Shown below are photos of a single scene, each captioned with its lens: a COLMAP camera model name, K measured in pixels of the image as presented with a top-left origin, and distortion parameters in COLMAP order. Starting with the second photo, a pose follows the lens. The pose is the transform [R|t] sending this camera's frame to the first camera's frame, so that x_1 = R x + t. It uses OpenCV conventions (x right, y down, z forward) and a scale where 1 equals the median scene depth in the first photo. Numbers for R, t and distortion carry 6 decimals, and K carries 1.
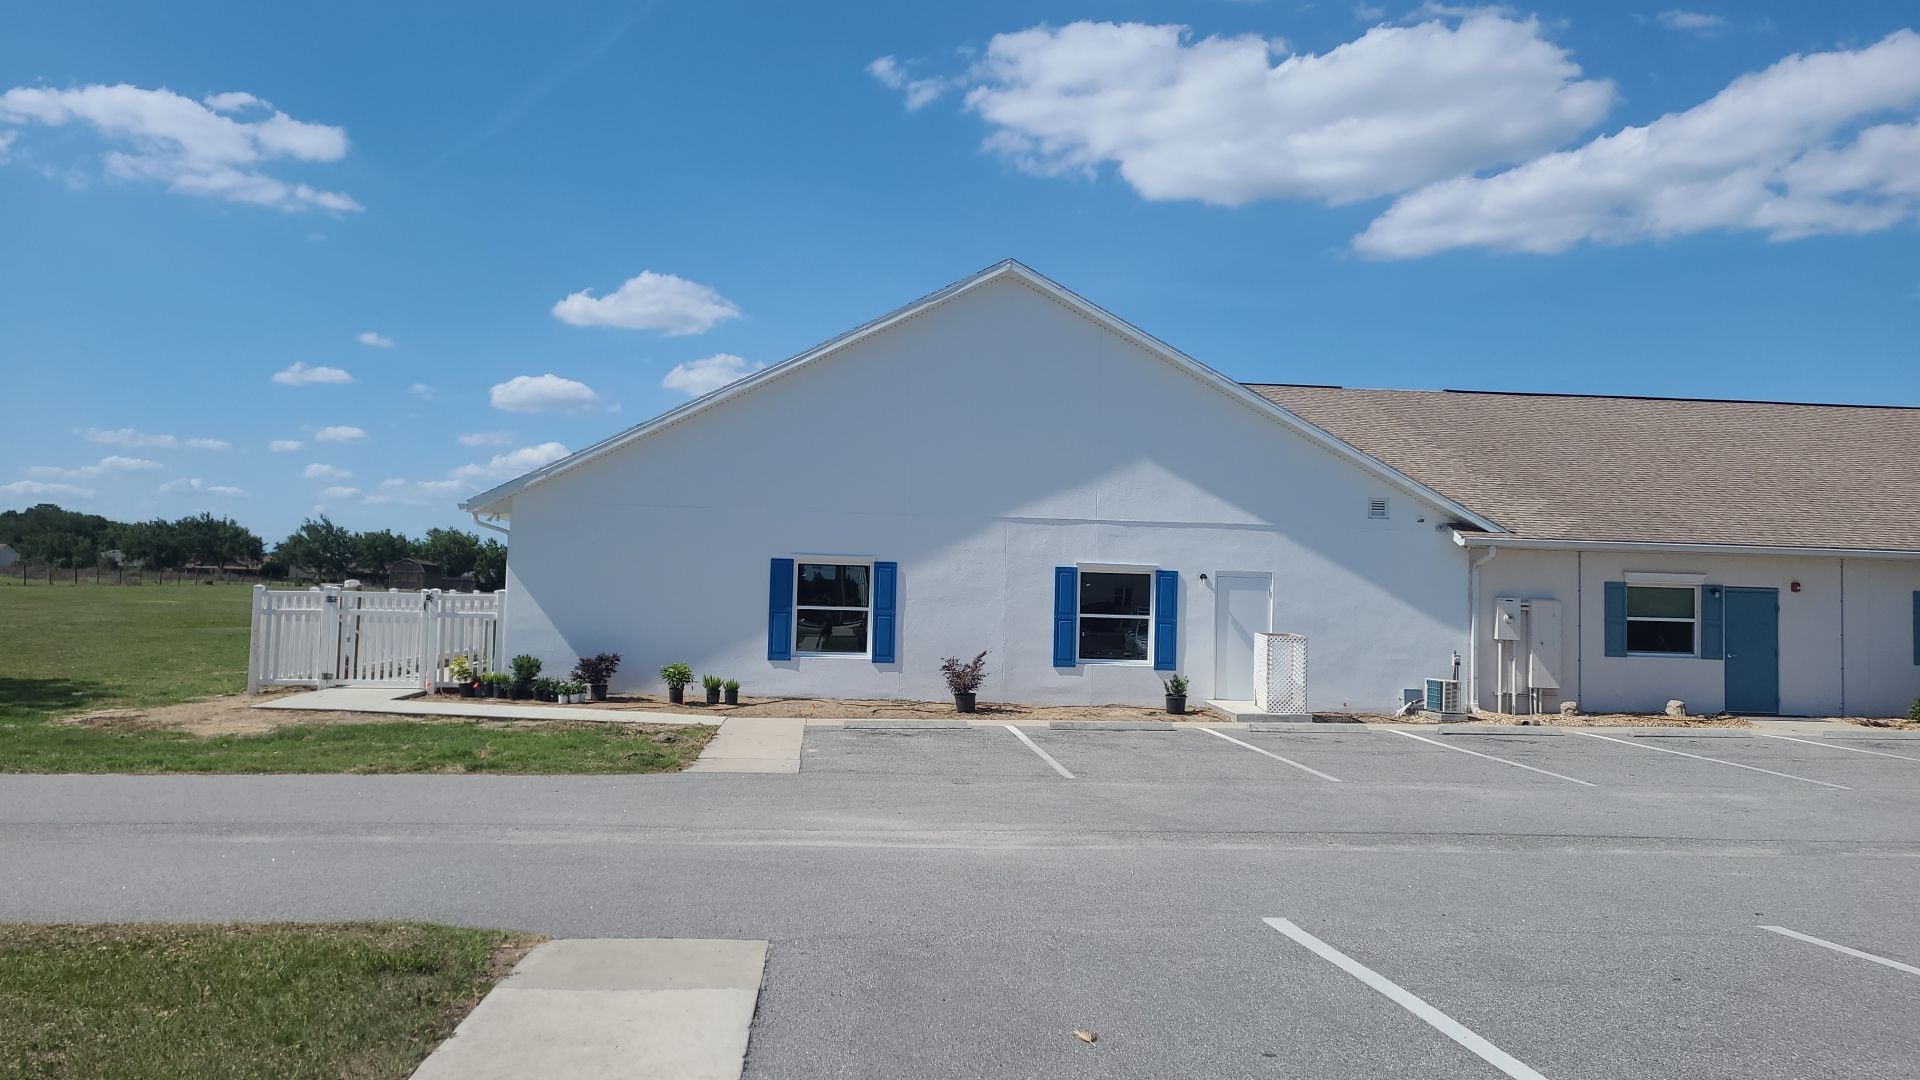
lens RADIAL K [[1454.8, 0, 936.7], [0, 1454.8, 537.2], [0, 0, 1]] dist [0.064003, -0.031333]
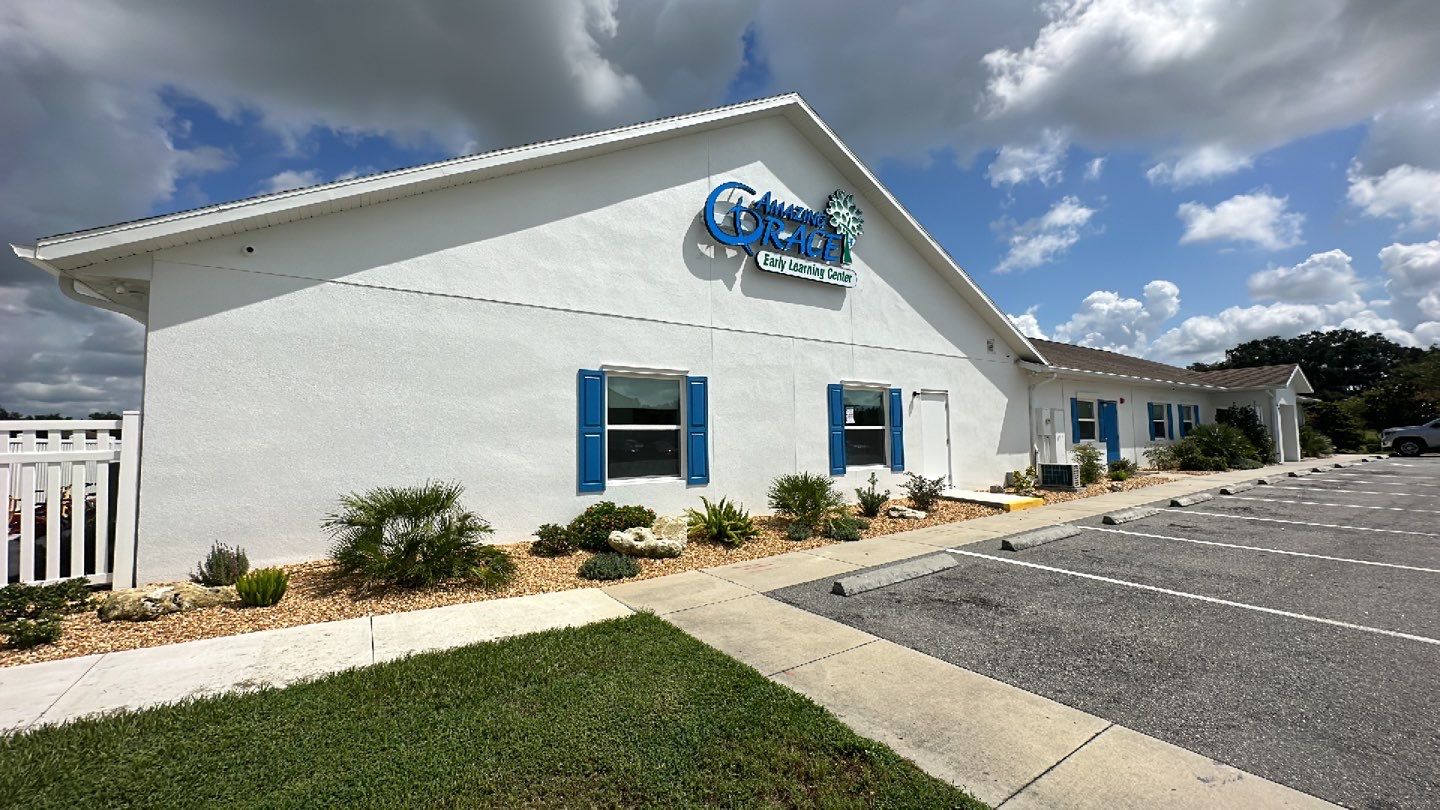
lens RADIAL K [[543.9, 0, 716.5], [0, 543.9, 403.4], [0, 0, 1]] dist [-0.001338, -0.000194]
pose [[0.875893, -0.009341, 0.482414, -0.190521], [0.020870, 0.999610, -0.018538, 0.040518], [-0.482053, 0.026305, 0.875747, 0.674338]]
